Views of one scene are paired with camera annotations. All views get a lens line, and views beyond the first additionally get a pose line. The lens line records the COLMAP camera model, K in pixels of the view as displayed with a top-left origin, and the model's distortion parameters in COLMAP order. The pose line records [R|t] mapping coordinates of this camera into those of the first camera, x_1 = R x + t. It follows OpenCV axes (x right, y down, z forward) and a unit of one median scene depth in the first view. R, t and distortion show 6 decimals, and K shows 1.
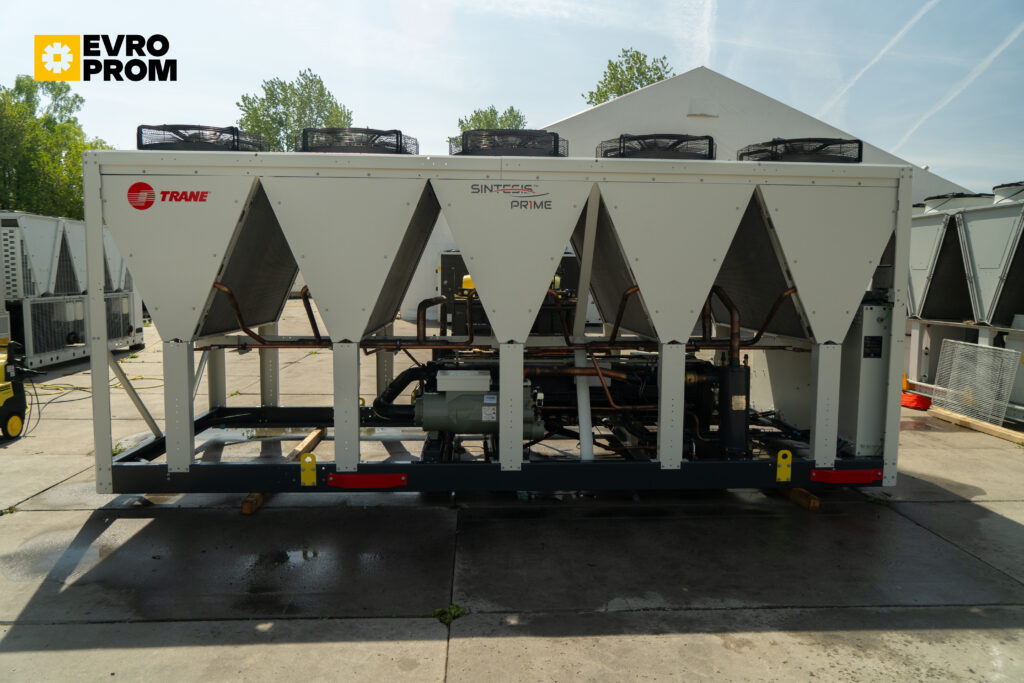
lens RADIAL K [[699.2, 0, 512.0], [0, 699.2, 341.5], [0, 0, 1]] dist [-0.039922, 0.024007]
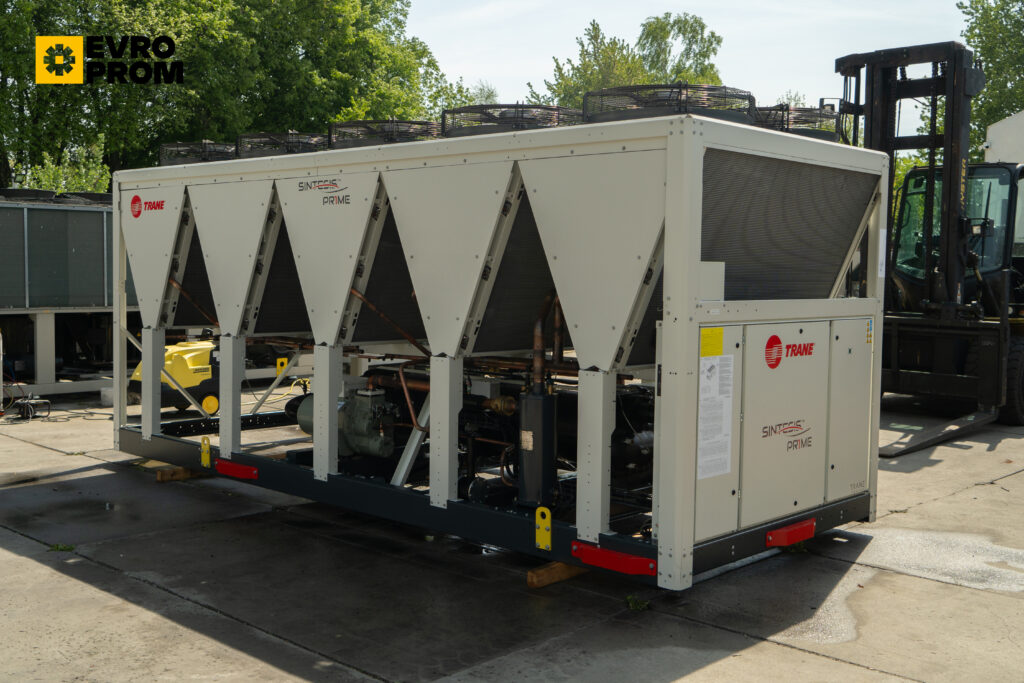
lens RADIAL K [[1140.7, 0, 512.0], [0, 1140.7, 341.5], [0, 0, 1]] dist [0.009062, -0.003695]
pose [[0.685595, 0.047476, -0.726433, 1.381850], [-0.075249, 0.997148, -0.005850, -0.014217], [0.724083, 0.058674, 0.687212, 0.125459]]
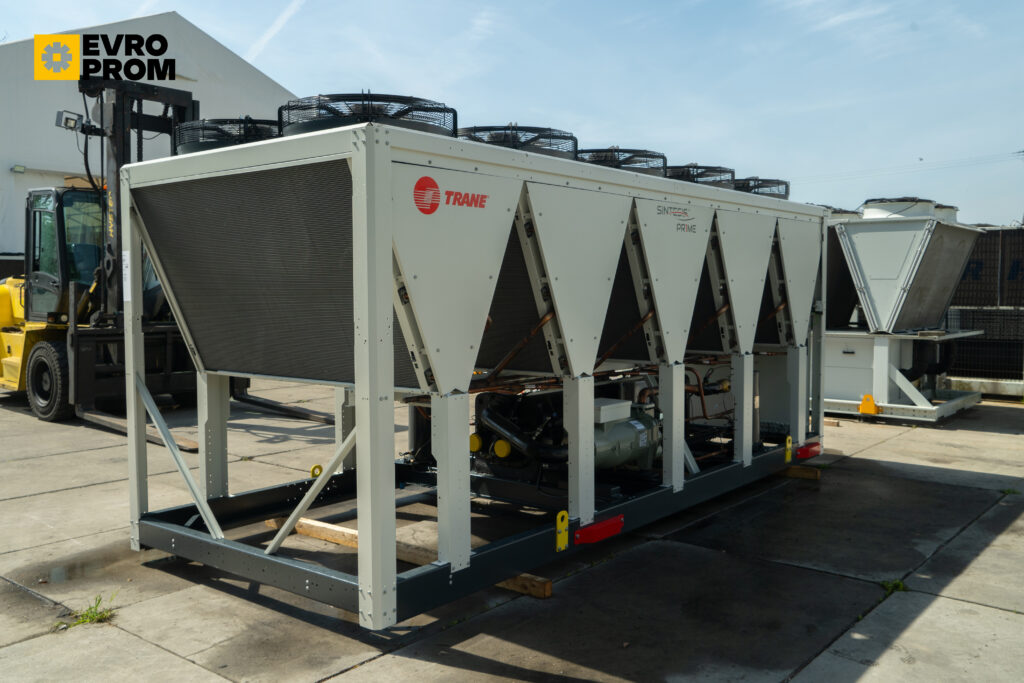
lens RADIAL K [[928.3, 0, 512.0], [0, 928.3, 341.5], [0, 0, 1]] dist [0.002150, 0.009700]
pose [[0.663786, -0.052972, 0.746044, -1.225168], [0.074897, 0.997183, 0.004164, -0.056377], [-0.744163, 0.053113, 0.665883, 0.300766]]
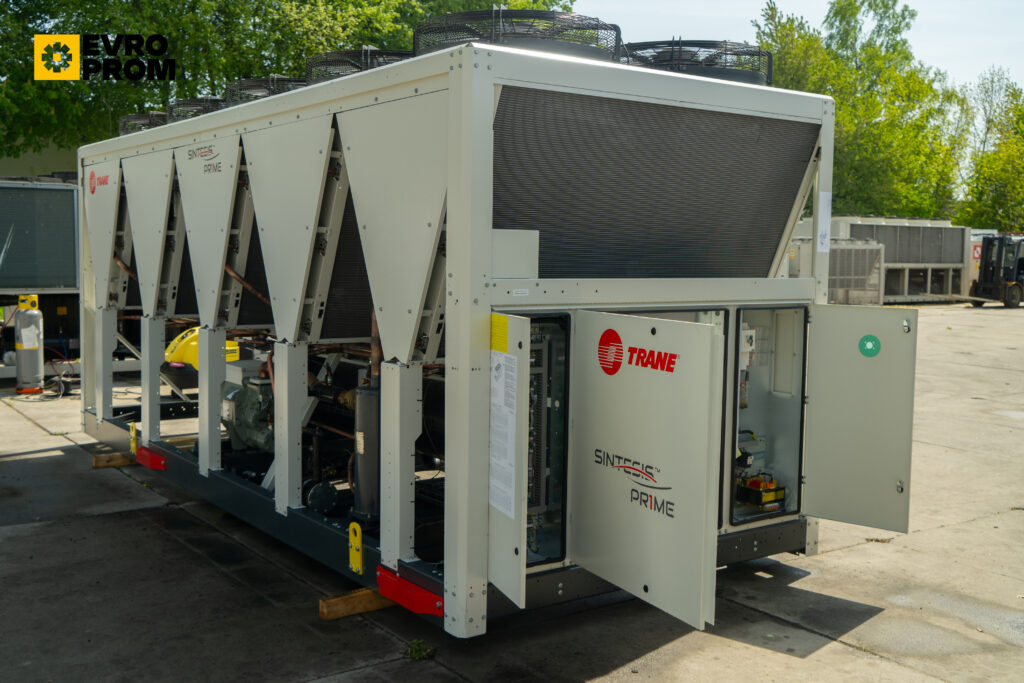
lens RADIAL K [[1094.2, 0, 512.0], [0, 1094.2, 341.5], [0, 0, 1]] dist [0.002126, 0.022441]
pose [[0.532100, 0.067541, -0.843983, 1.432111], [-0.085800, 0.995983, 0.025612, -0.052098], [0.842323, 0.058786, 0.535758, 0.628931]]
